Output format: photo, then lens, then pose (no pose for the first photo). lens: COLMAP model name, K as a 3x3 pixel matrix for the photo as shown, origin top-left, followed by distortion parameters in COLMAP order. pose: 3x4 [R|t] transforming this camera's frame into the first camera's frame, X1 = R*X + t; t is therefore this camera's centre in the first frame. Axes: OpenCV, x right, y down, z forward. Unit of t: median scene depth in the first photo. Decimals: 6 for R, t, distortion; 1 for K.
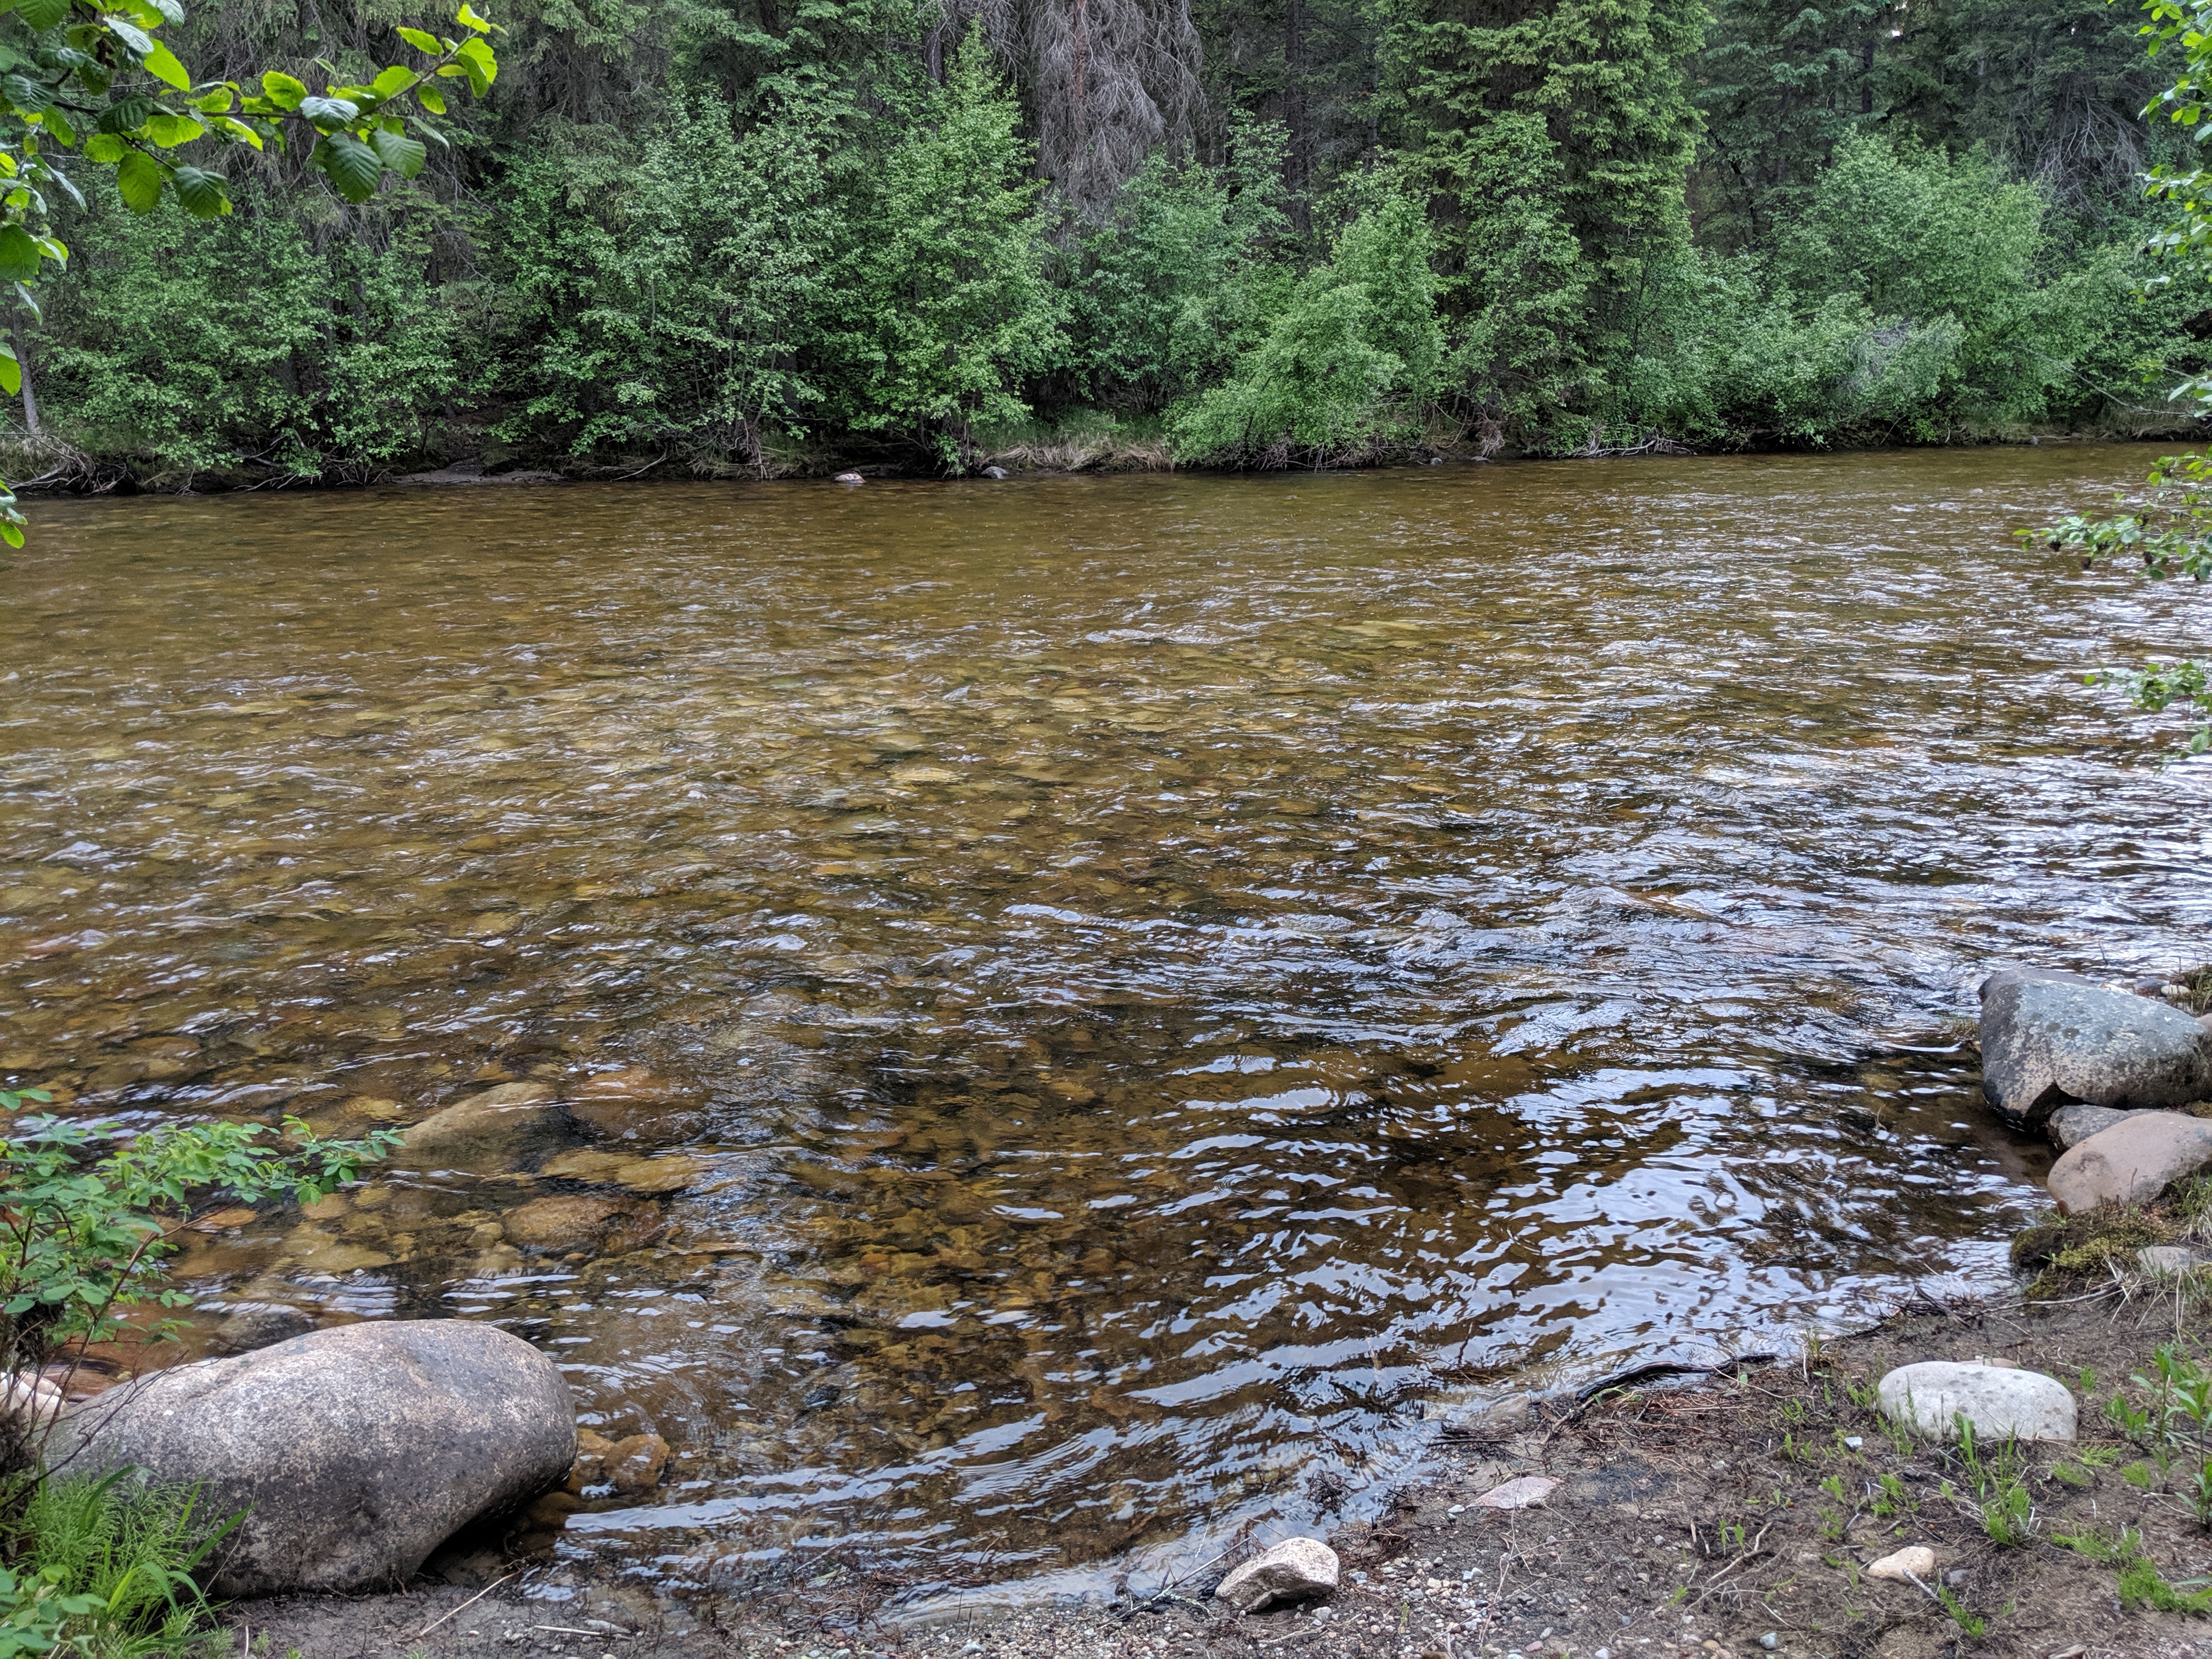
lens RADIAL K [[1721.4, 0, 1106.0], [0, 1721.4, 829.5], [0, 0, 1]] dist [0.039177, -0.095055]
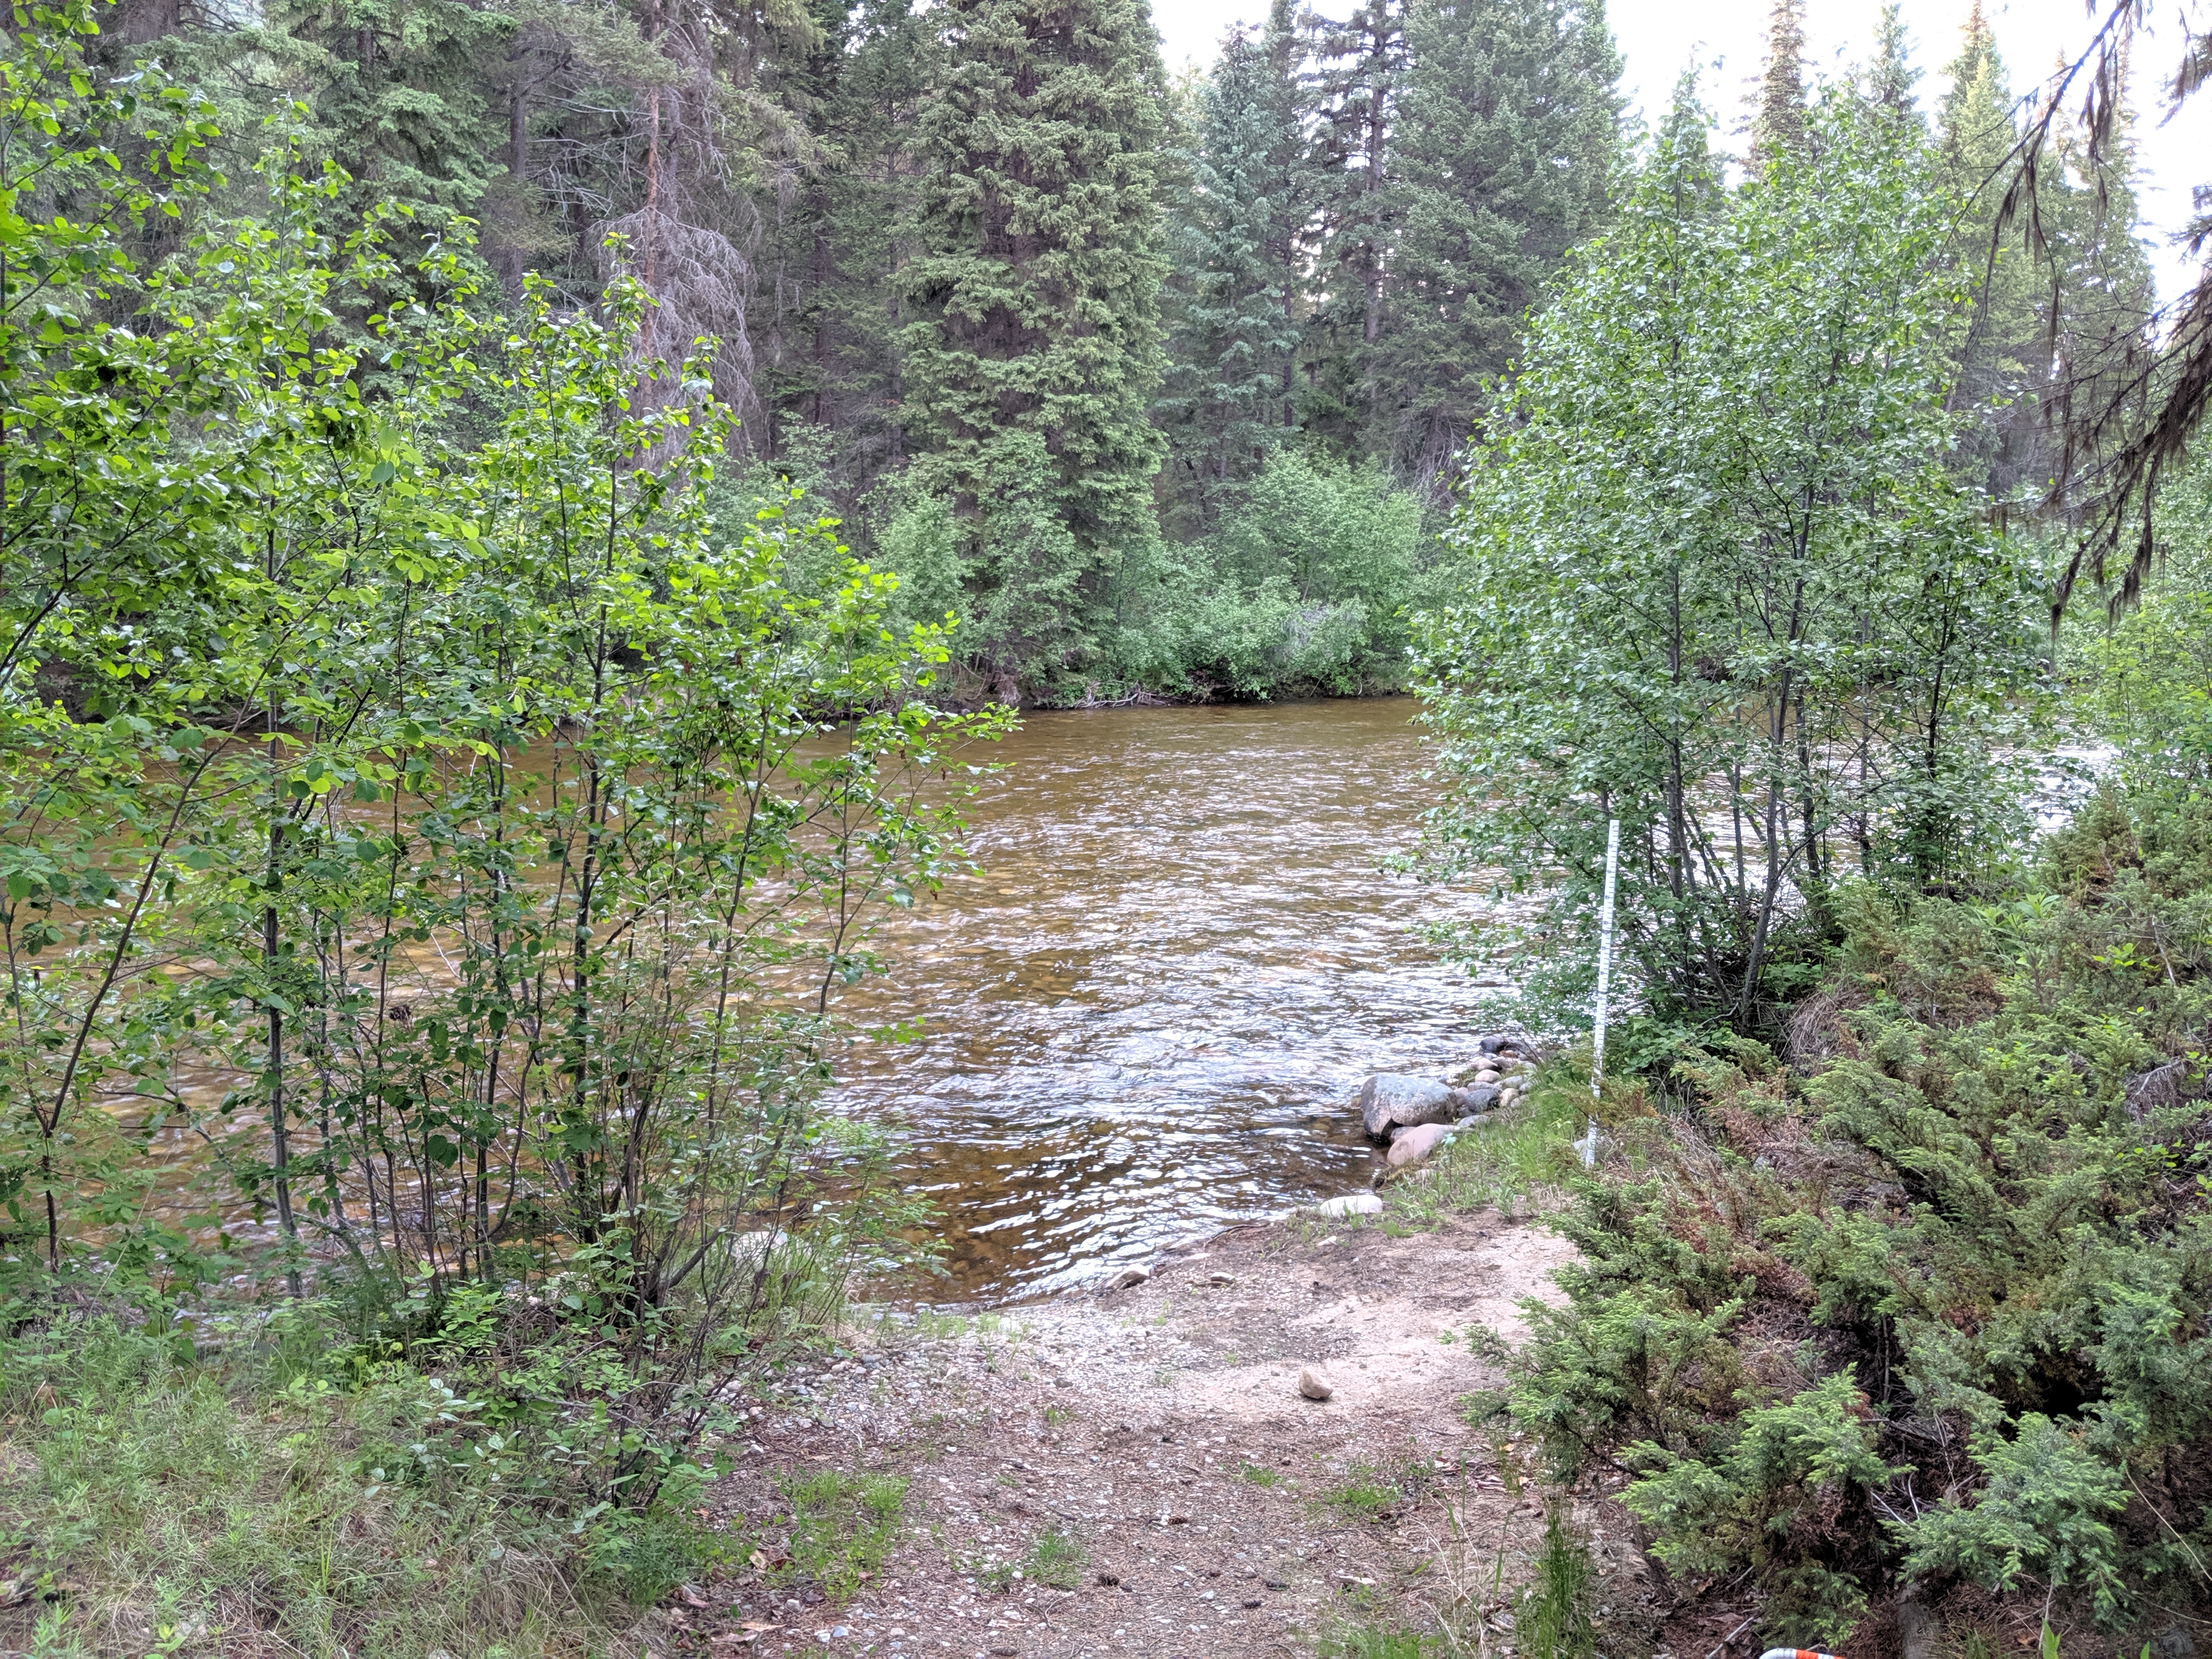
lens RADIAL K [[1721.4, 0, 1106.0], [0, 1721.4, 829.5], [0, 0, 1]] dist [0.039177, -0.095055]
pose [[0.956724, -0.004673, 0.290960, -0.058378], [0.038397, 0.993156, -0.110304, 0.001023], [-0.288453, 0.116703, 0.950355, -0.136898]]
